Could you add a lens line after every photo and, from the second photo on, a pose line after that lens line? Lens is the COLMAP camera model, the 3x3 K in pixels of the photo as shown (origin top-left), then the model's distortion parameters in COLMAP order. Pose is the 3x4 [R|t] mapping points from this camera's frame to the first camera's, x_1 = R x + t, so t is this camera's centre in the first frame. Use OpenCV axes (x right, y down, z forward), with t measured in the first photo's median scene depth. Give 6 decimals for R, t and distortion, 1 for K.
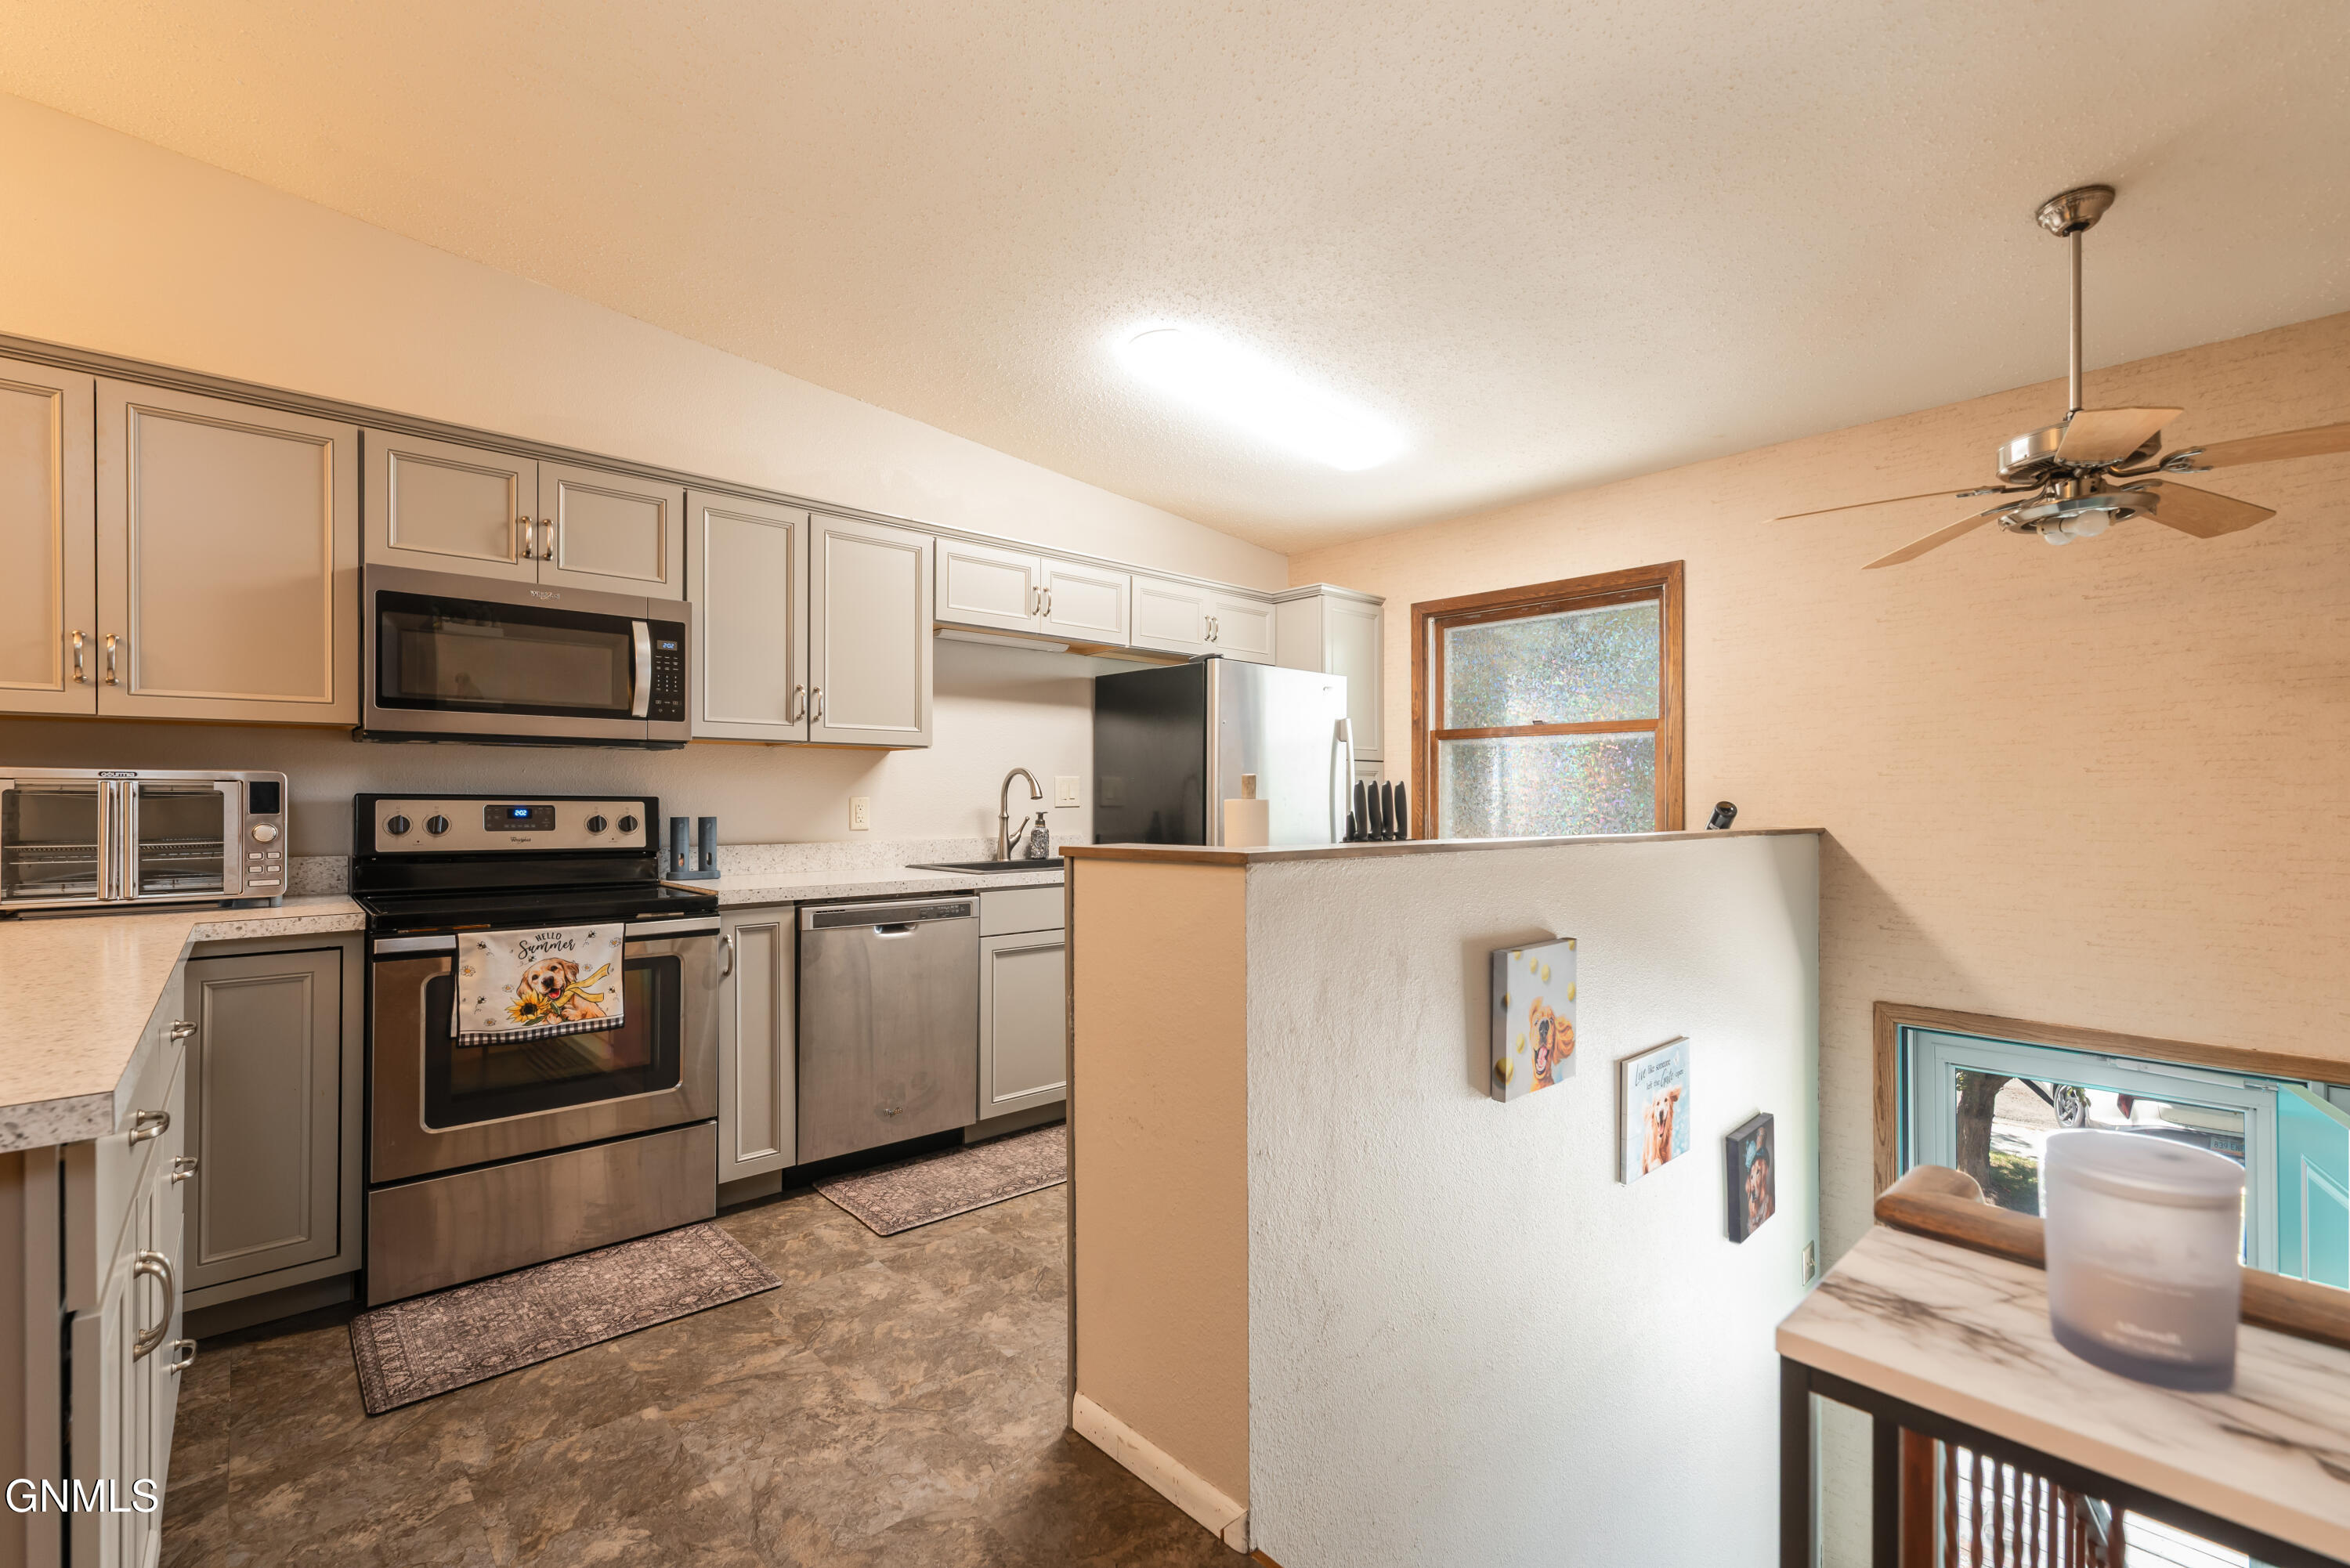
lens RADIAL K [[1012.4, 0, 1192.5], [0, 1012.4, 792.9], [0, 0, 1]] dist [0.000319, -0.000260]
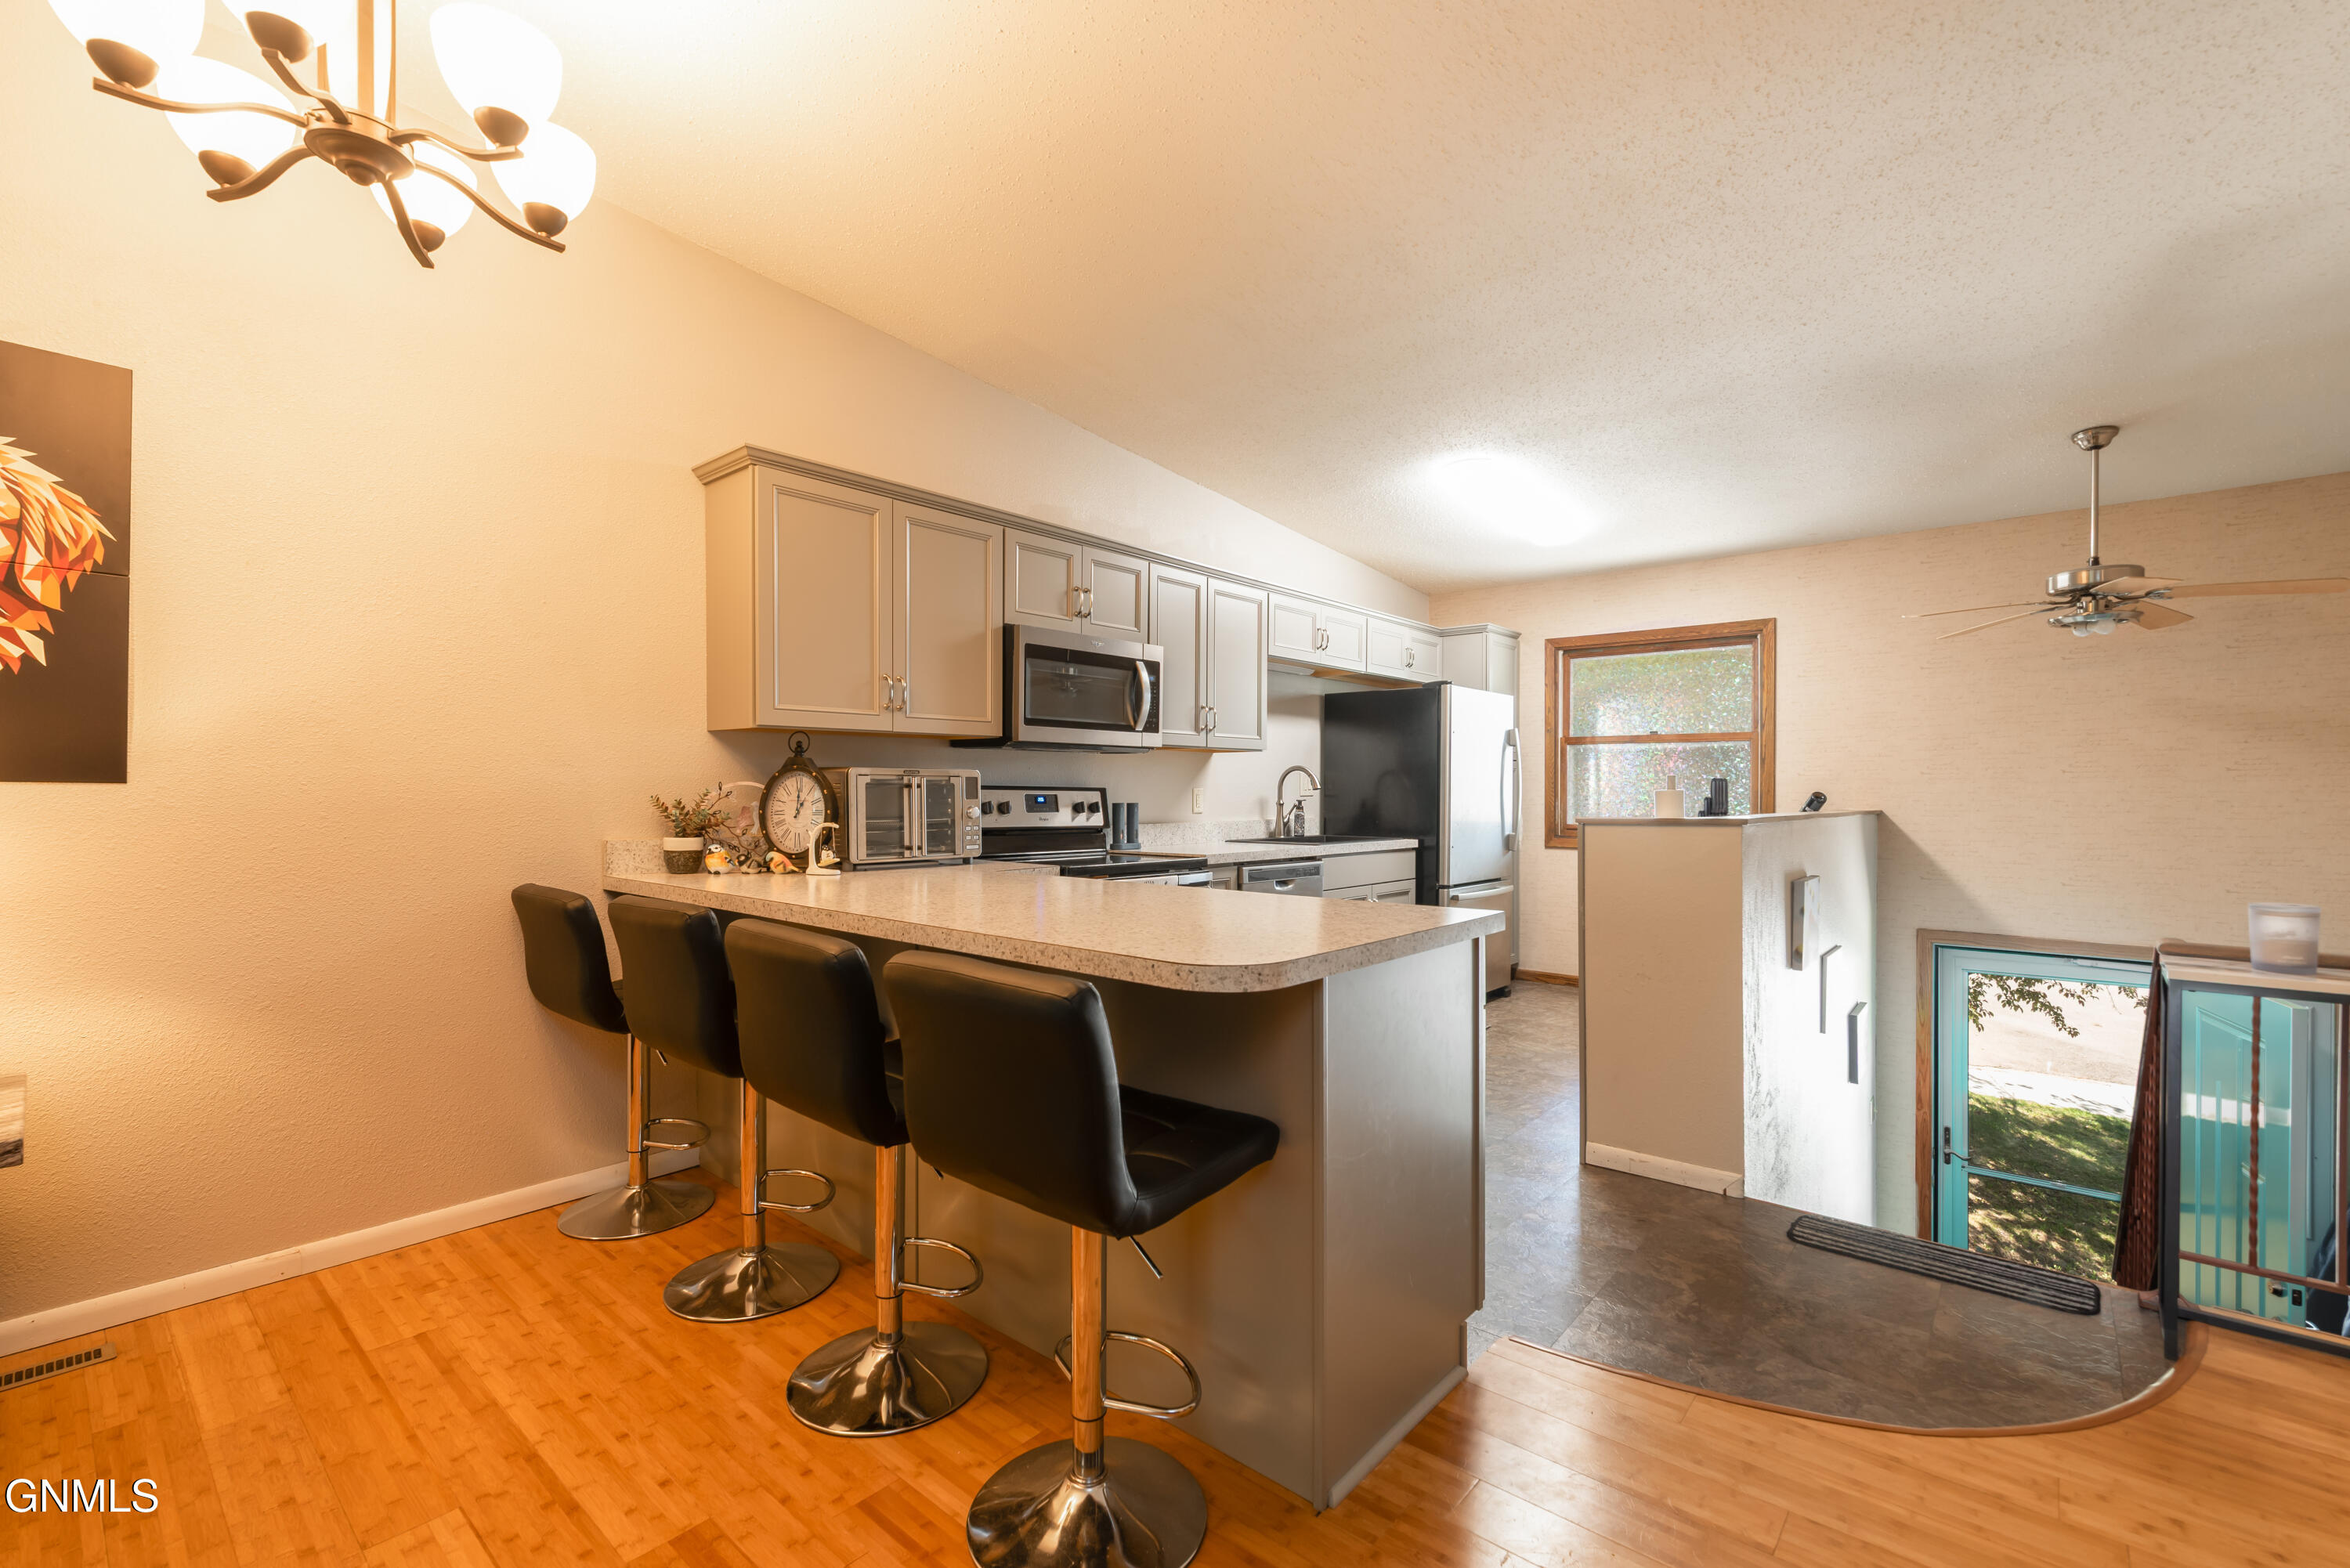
lens RADIAL K [[1012.4, 0, 1191.1], [0, 1012.4, 798.9], [0, 0, 1]] dist [0.000319, -0.000260]
pose [[0.993307, 0.000773, 0.115498, -0.664402], [-0.002558, 0.999880, 0.015310, -0.002569], [-0.115472, -0.015503, 0.993190, -0.408528]]
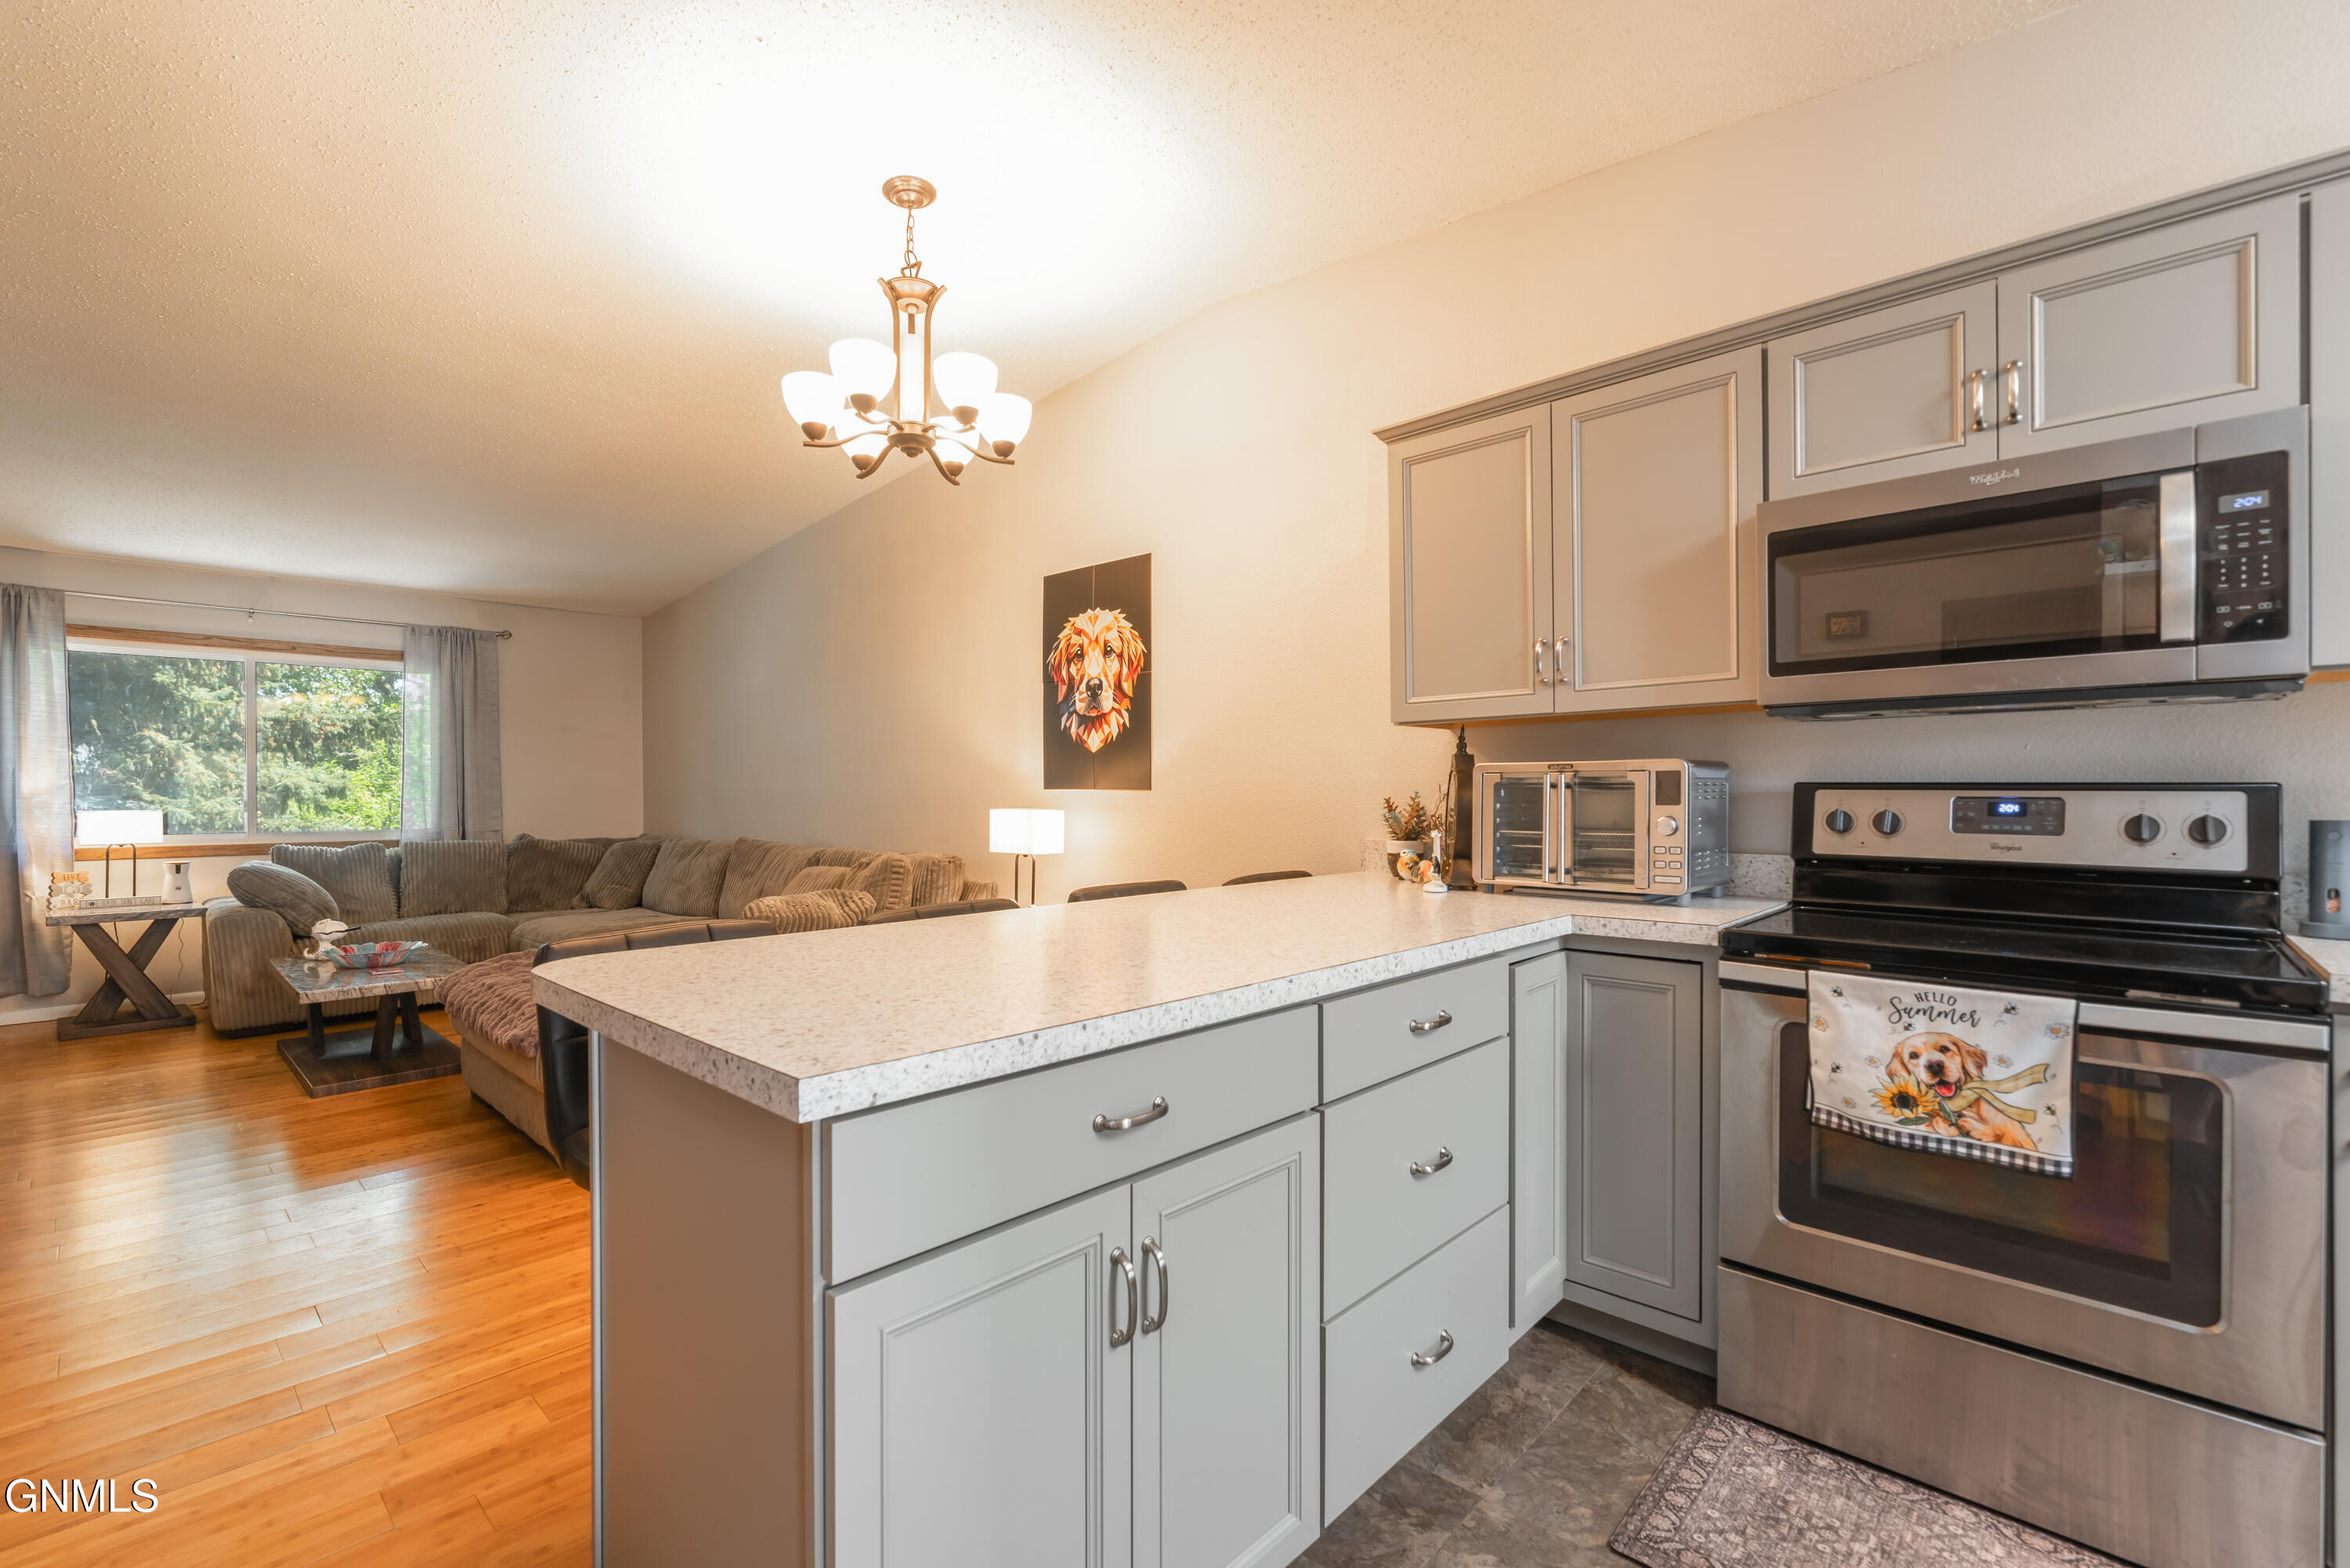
lens RADIAL K [[1012.4, 0, 1172.7], [0, 1012.4, 799.0], [0, 0, 1]] dist [0.000319, -0.000260]
pose [[0.066408, 0.002052, -0.997790, -0.017893], [0.007124, 0.999971, 0.002531, 0.007896], [0.997767, -0.007276, 0.066391, 0.417693]]
